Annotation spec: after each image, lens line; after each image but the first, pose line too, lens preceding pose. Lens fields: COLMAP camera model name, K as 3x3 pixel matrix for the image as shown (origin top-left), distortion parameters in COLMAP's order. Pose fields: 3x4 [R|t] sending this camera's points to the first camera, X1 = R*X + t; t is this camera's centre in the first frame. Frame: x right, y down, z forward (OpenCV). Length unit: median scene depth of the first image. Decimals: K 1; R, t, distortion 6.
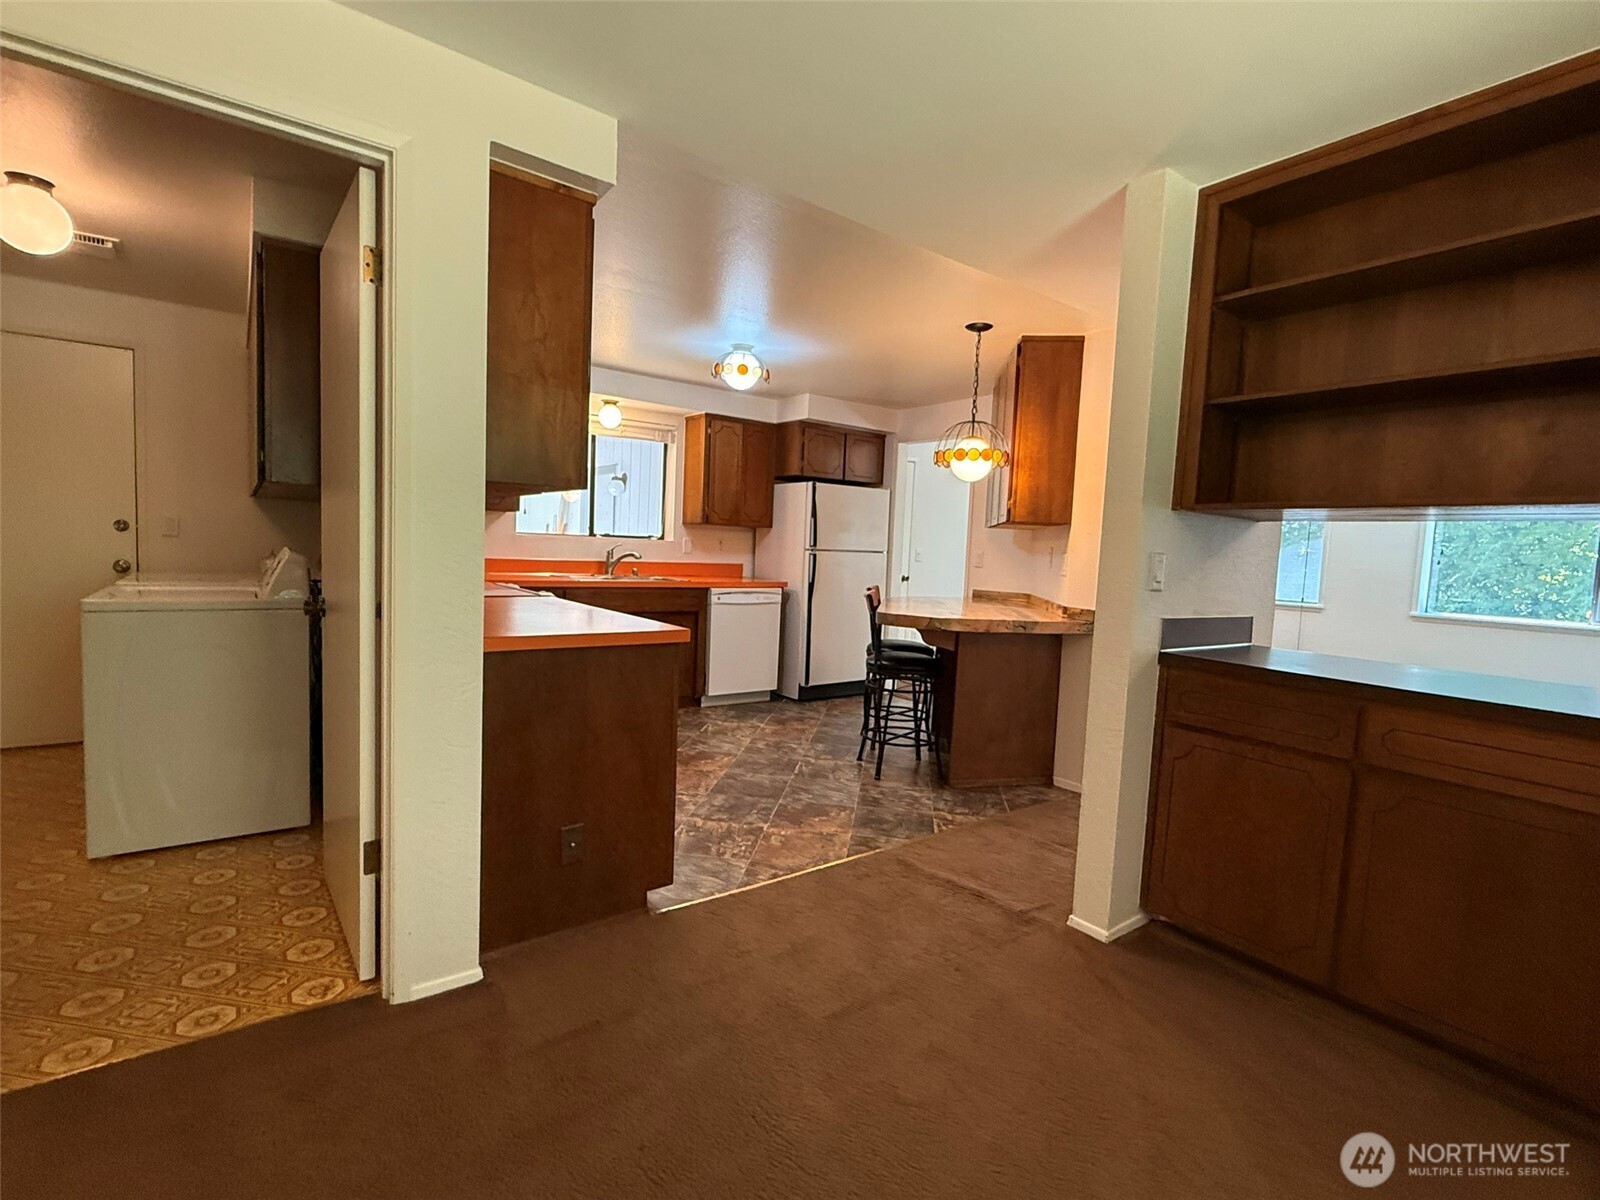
lens RADIAL K [[749.1, 0, 796.8], [0, 749.1, 611.6], [0, 0, 1]] dist [-0.002698, 0.000746]
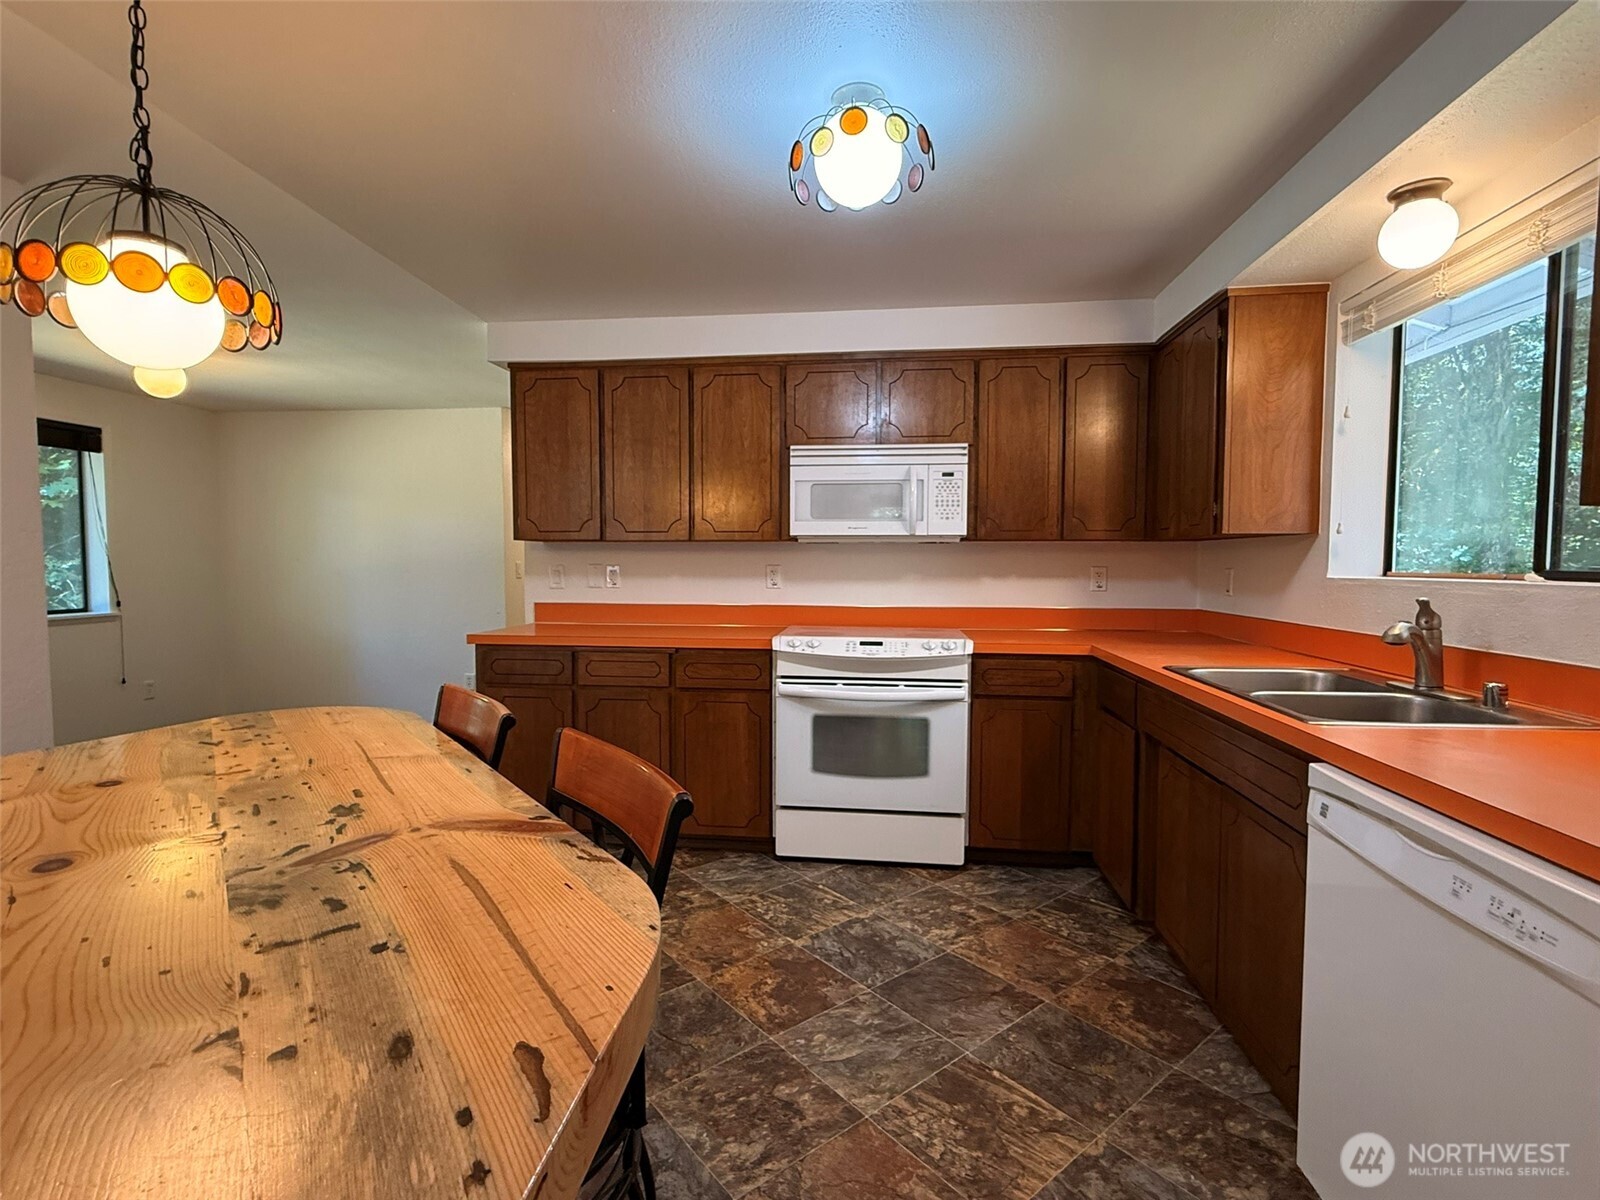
lens RADIAL K [[749.1, 0, 793.2], [0, 749.1, 605.6], [0, 0, 1]] dist [-0.002698, 0.000746]
pose [[-0.680321, -0.001207, -0.732913, 0.195504], [-0.097165, 0.991320, 0.088560, -0.088548], [0.726445, 0.131463, -0.674533, 1.009561]]
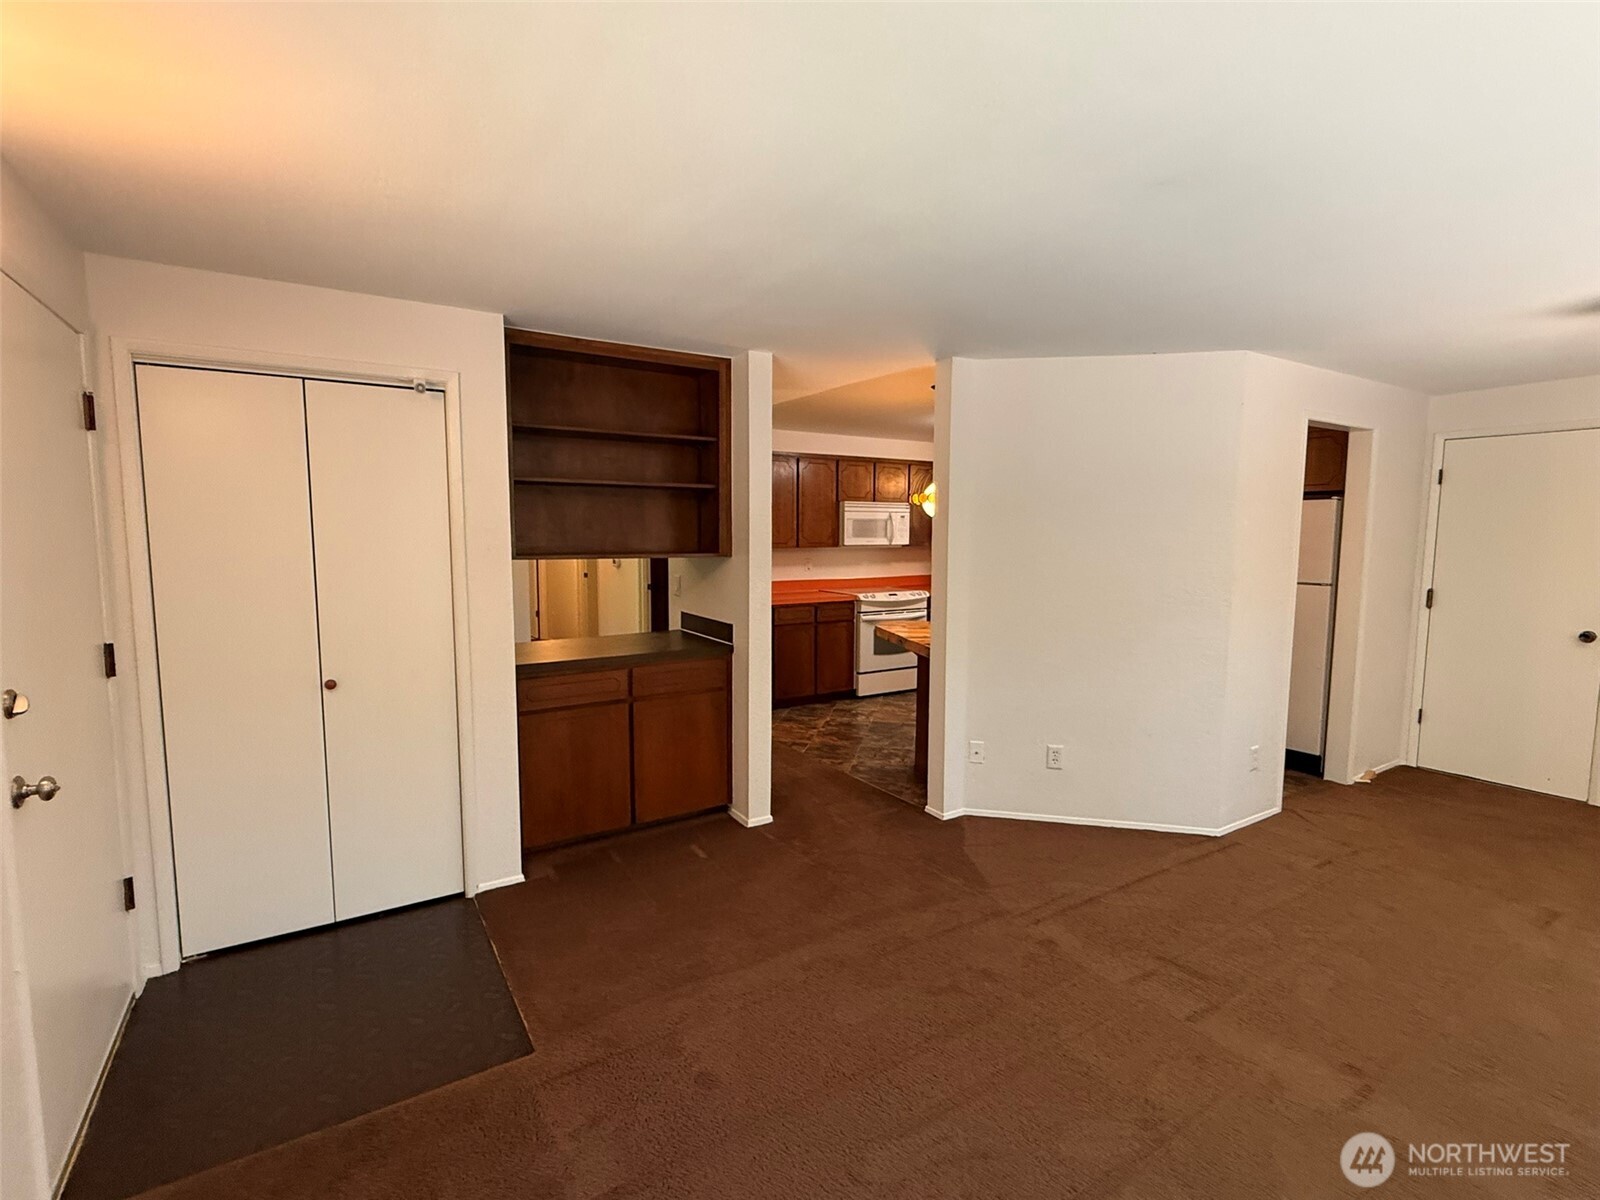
lens RADIAL K [[749.1, 0, 796.4], [0, 749.1, 605.0], [0, 0, 1]] dist [-0.002698, 0.000746]
pose [[-0.063871, 0.057824, -0.996282, 0.992056], [-0.095360, 0.993398, 0.063770, -0.064241], [0.993392, 0.099079, -0.057935, 0.596872]]
